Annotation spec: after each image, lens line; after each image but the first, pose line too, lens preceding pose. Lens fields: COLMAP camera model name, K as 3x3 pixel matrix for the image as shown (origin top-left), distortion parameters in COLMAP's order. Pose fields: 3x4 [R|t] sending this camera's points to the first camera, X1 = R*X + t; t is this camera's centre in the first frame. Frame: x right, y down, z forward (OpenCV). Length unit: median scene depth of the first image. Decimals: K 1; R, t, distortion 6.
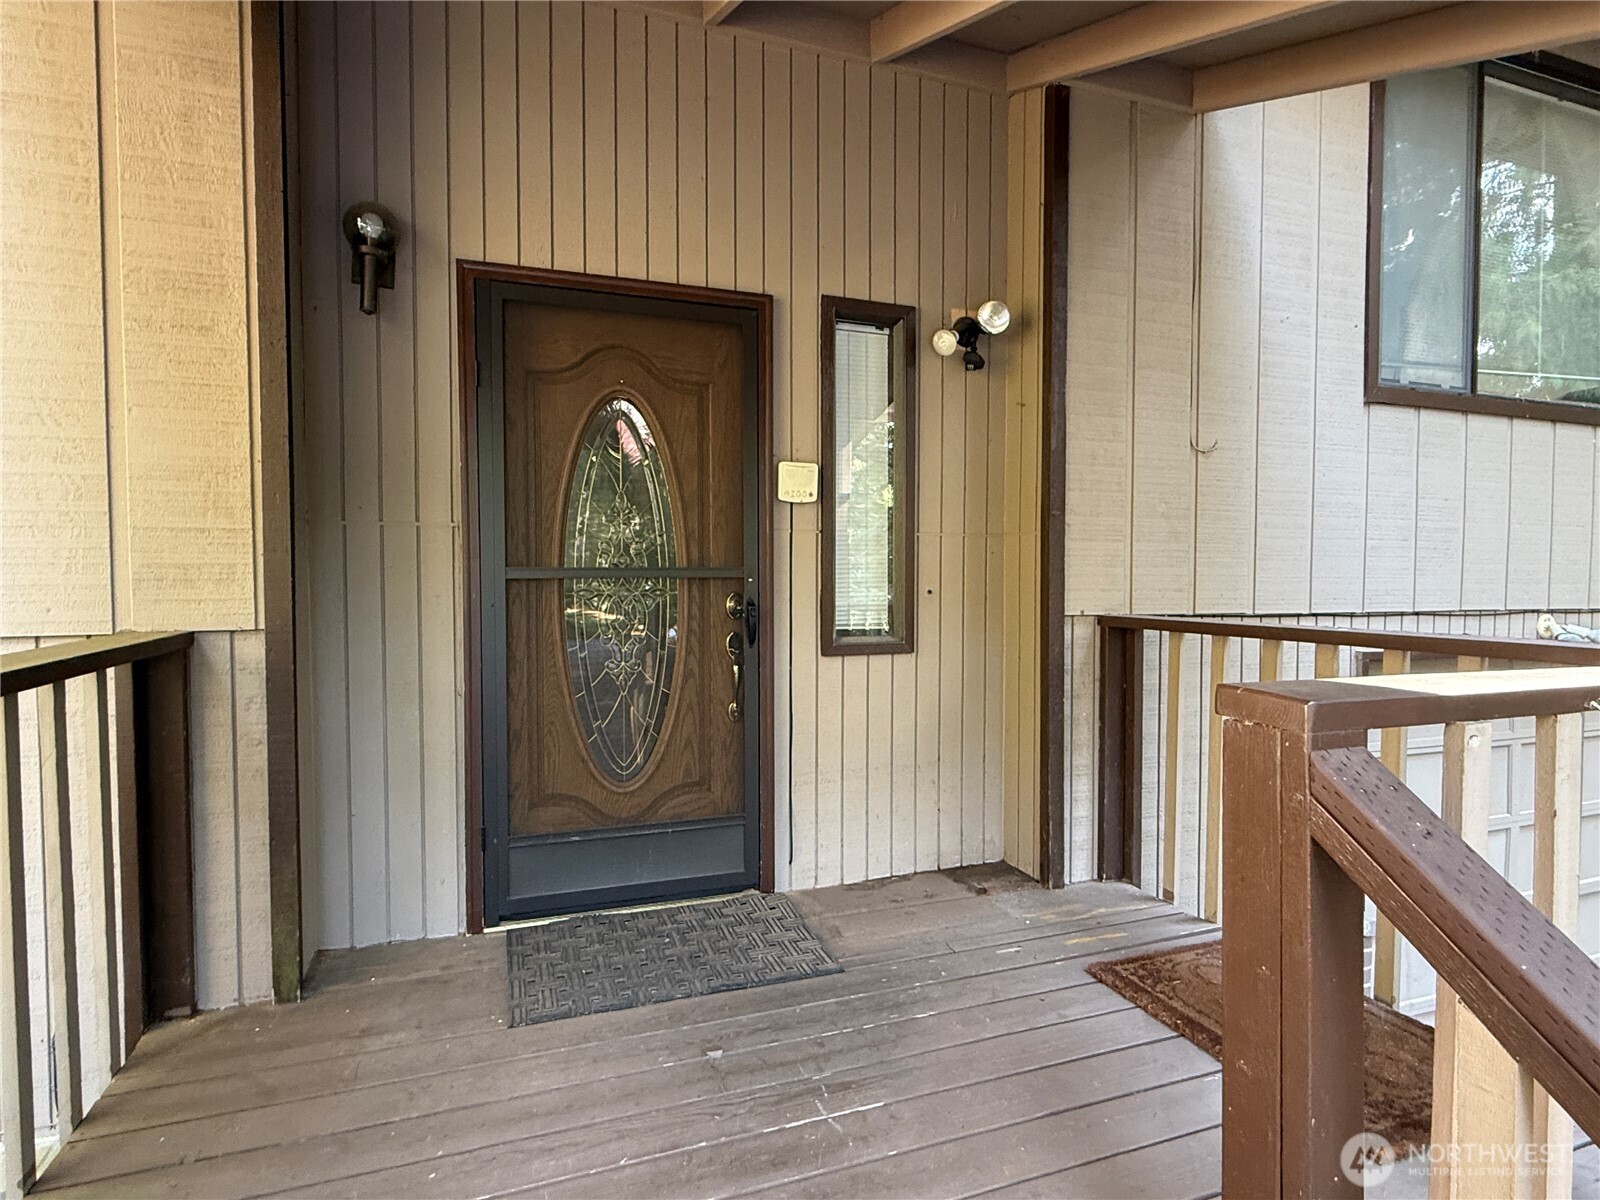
lens RADIAL K [[843.8, 0, 800.0], [0, 843.8, 600.0], [0, 0, 1]] dist [0.002465, 0.010237]
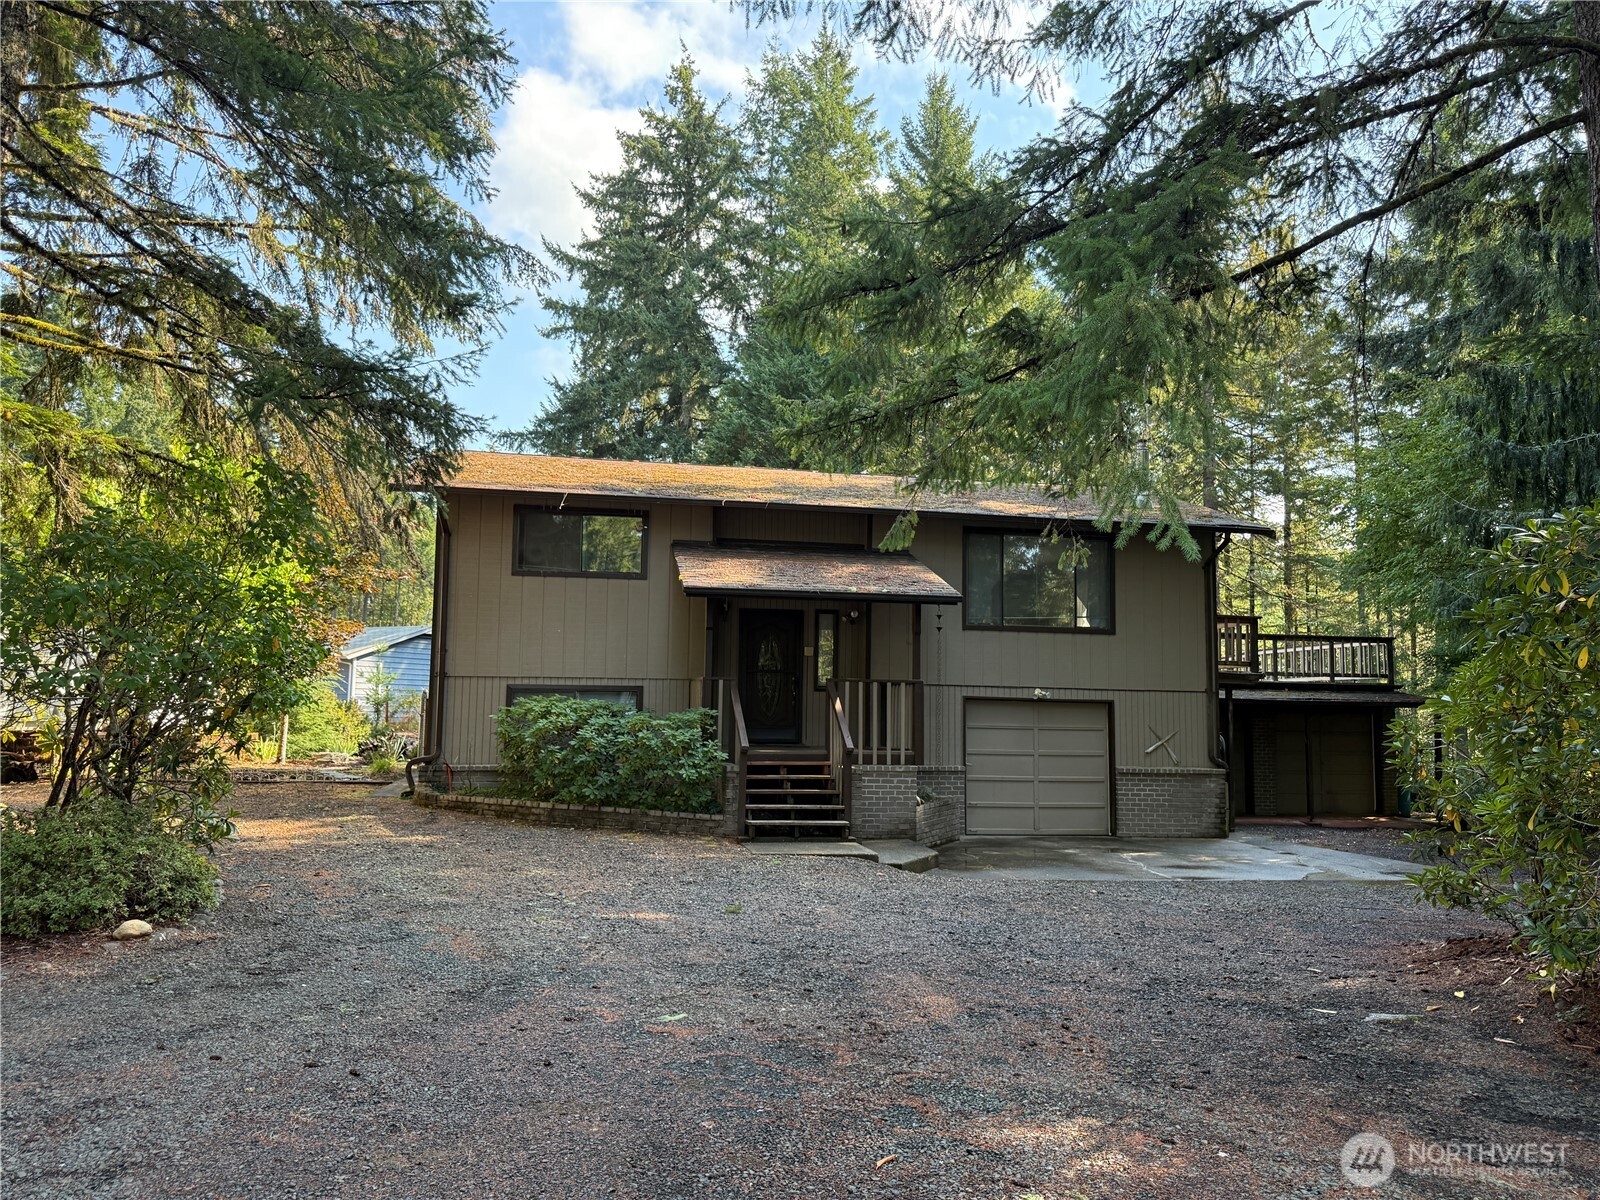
lens RADIAL K [[1139.8, 0, 800.0], [0, 1139.8, 600.0], [0, 0, 1]] dist [0.160218, -0.339800]
pose [[0.986841, -0.003464, -0.161656, 0.944476], [-0.017833, 0.991340, -0.130106, 0.381228], [0.160707, 0.131277, 0.978233, -5.025755]]
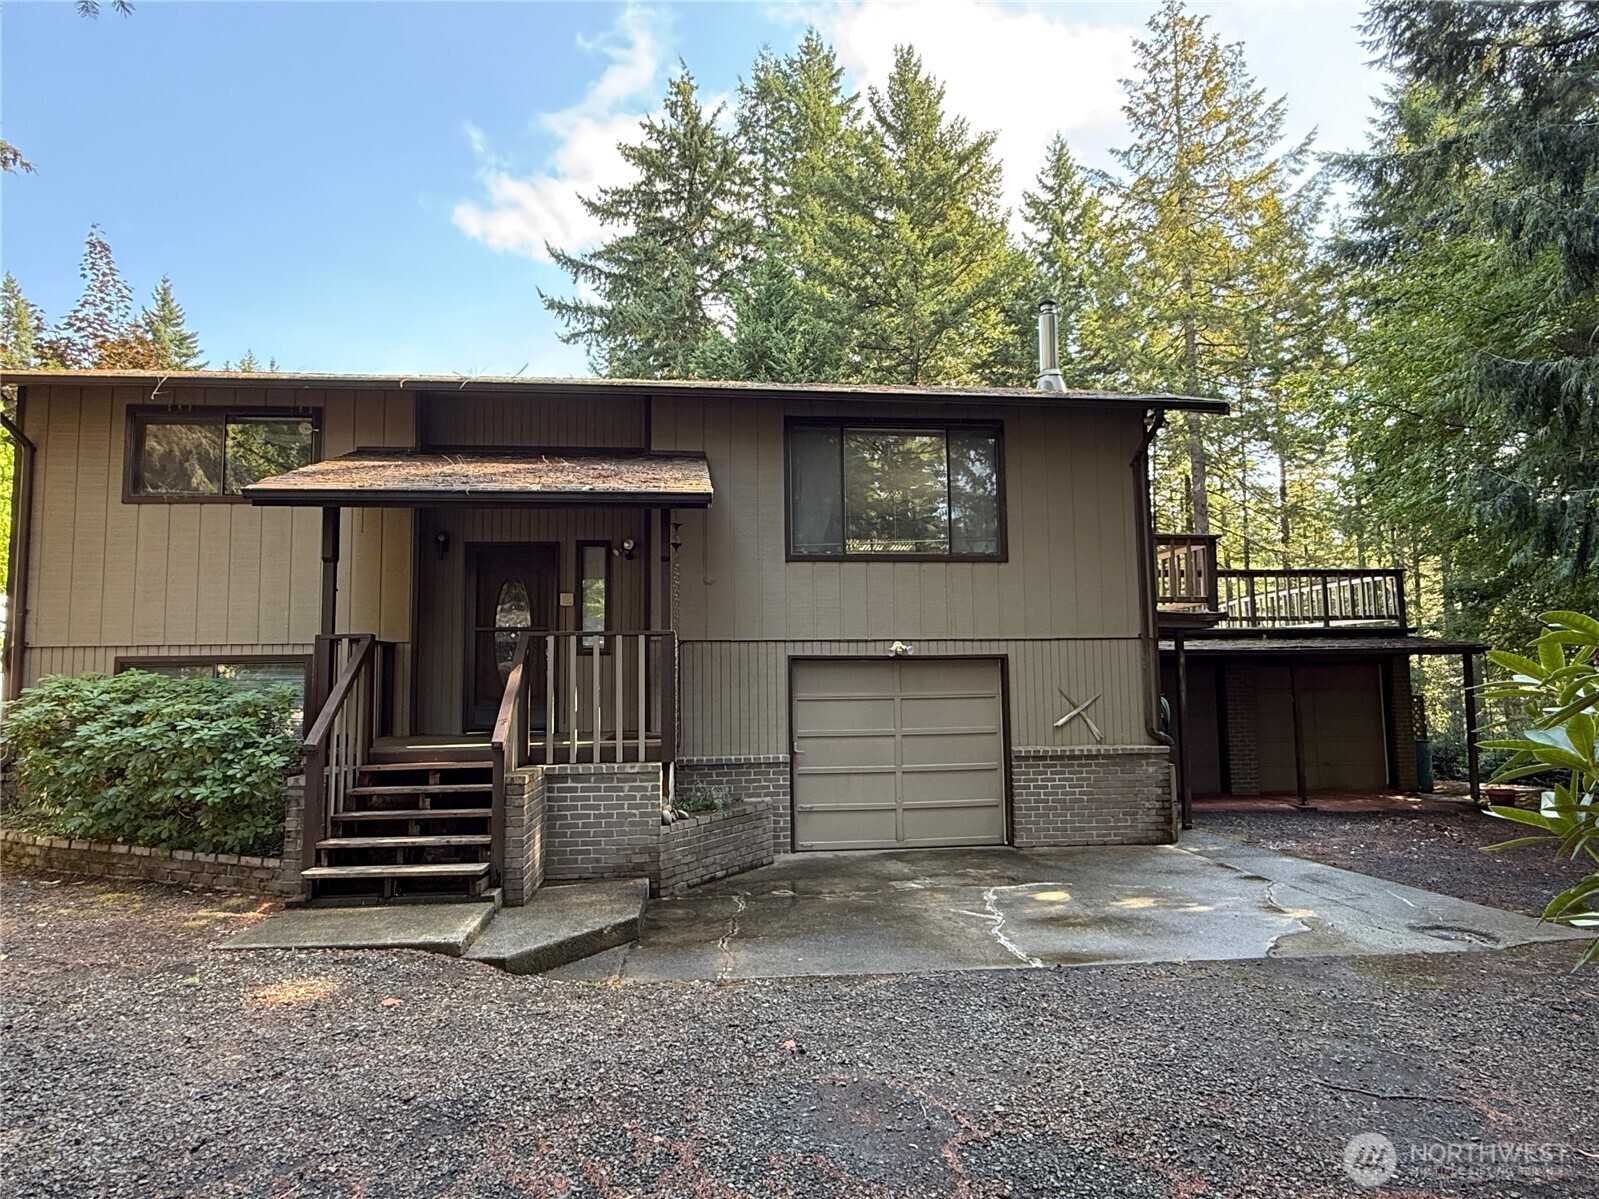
lens RADIAL K [[962.6, 0, 799.5], [0, 962.6, 599.5], [0, 0, 1]] dist [0.001519, -0.000690]
pose [[0.970529, -0.037127, -0.238108, 1.737698], [0.008045, 0.992502, -0.121965, 0.310580], [0.240851, 0.116455, 0.963550, -2.303310]]
